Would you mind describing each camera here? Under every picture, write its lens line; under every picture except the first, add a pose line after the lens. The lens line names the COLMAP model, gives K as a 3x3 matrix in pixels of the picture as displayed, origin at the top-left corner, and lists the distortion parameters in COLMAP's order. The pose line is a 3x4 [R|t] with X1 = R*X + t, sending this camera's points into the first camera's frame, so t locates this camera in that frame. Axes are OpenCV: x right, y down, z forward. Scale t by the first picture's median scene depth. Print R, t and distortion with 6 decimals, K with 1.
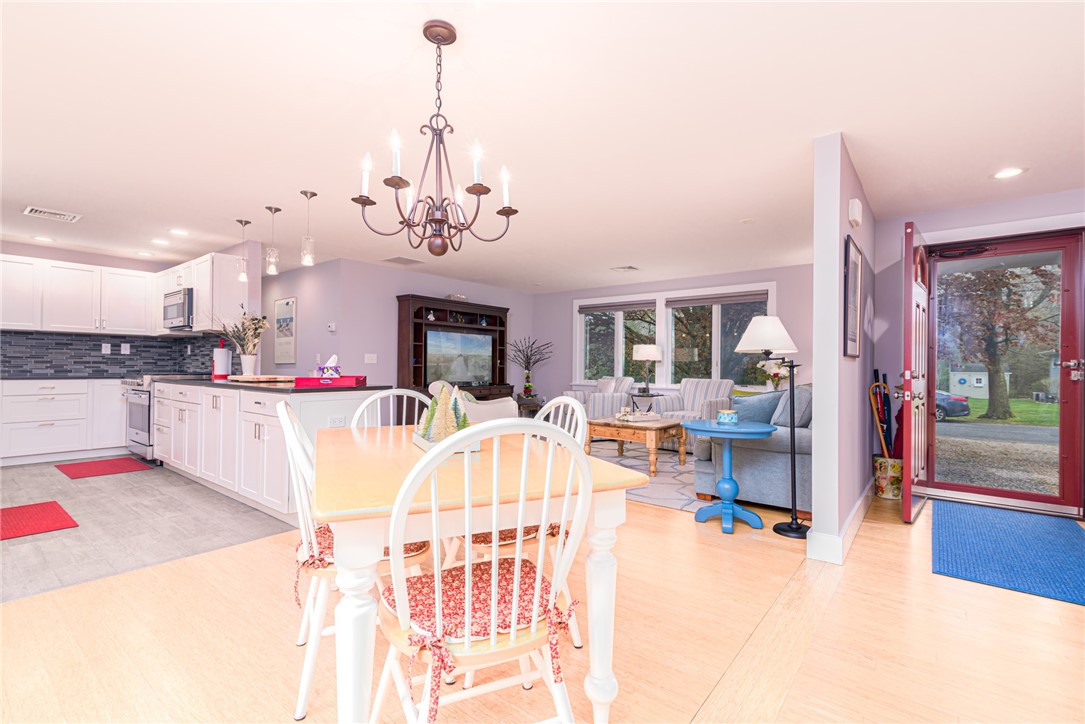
lens RADIAL K [[492.5, 0, 542.5], [0, 492.5, 362.0], [0, 0, 1]] dist [0.019725, -0.000536]
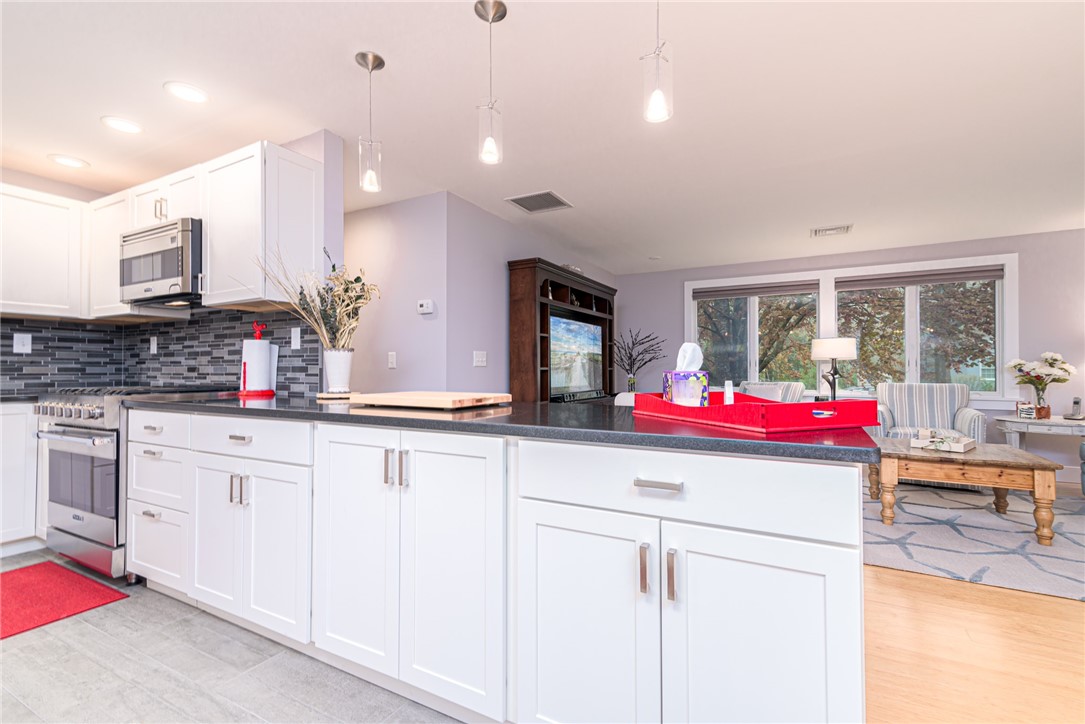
lens RADIAL K [[495.1, 0, 542.5], [0, 495.1, 362.0], [0, 0, 1]] dist [0.010718, -0.000012]
pose [[0.984148, -0.007938, 0.177174, -0.430063], [0.009122, 0.999941, -0.005872, 0.001754], [-0.177117, 0.007395, 0.984162, 0.421851]]
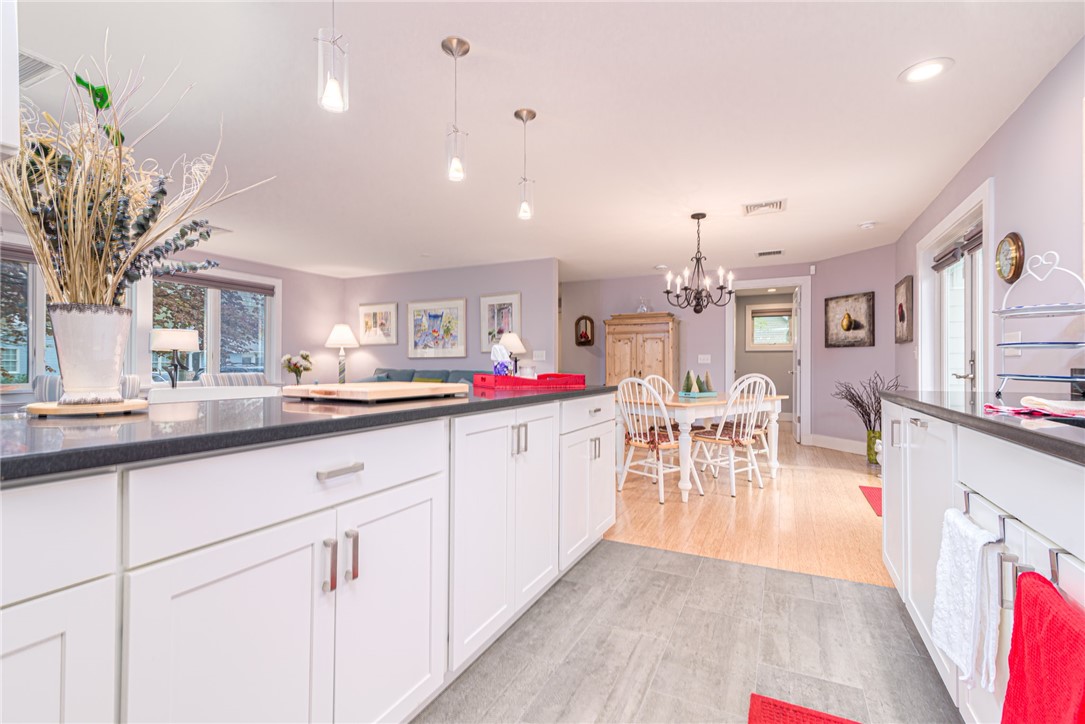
lens RADIAL K [[492.5, 0, 542.5], [0, 492.5, 362.0], [0, 0, 1]] dist [0.019725, -0.000536]
pose [[-0.225040, -0.005283, 0.974335, -0.791380], [-0.015609, 0.999877, 0.001816, 0.005068], [-0.974225, -0.014800, -0.225094, 0.770007]]
